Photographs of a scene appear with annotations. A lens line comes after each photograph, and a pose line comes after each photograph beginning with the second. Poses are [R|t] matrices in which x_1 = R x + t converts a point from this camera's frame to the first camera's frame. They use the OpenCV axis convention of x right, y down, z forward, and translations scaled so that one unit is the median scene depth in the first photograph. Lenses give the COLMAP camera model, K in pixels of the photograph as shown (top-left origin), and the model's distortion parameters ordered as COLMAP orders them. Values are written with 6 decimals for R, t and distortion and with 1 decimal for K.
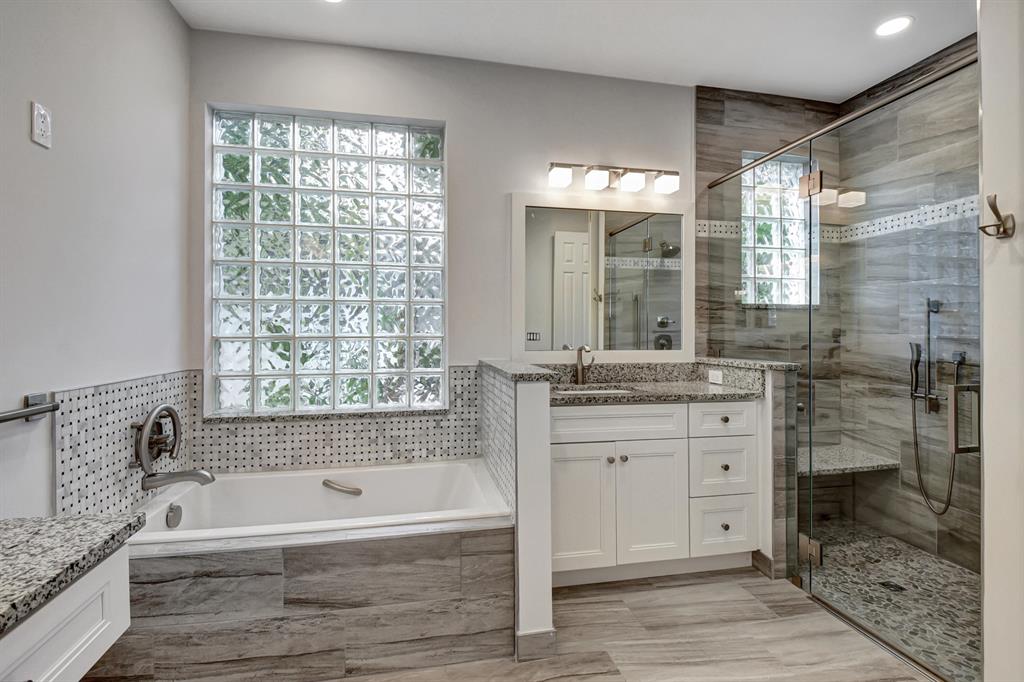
lens RADIAL K [[459.5, 0, 504.9], [0, 459.5, 332.1], [0, 0, 1]] dist [-0.015737, -0.008072]
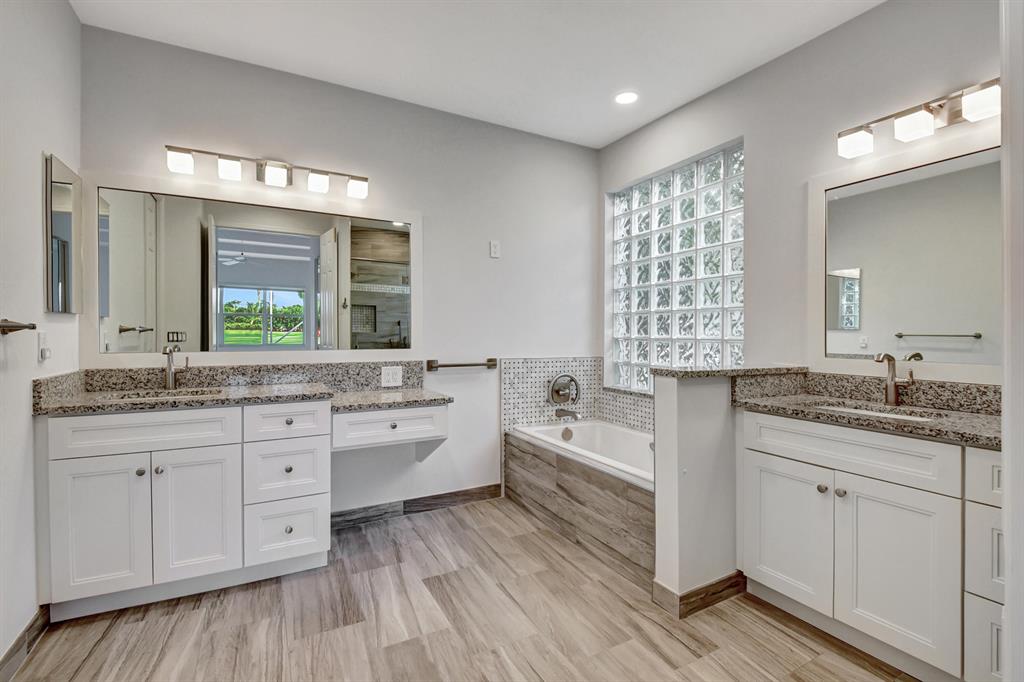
lens RADIAL K [[459.5, 0, 509.0], [0, 459.5, 336.2], [0, 0, 1]] dist [-0.015737, -0.008072]
pose [[0.284338, 0.007143, -0.958698, 1.093387], [-0.007574, 0.999958, 0.005204, 0.000520], [0.958694, 0.005782, 0.284380, 0.272525]]
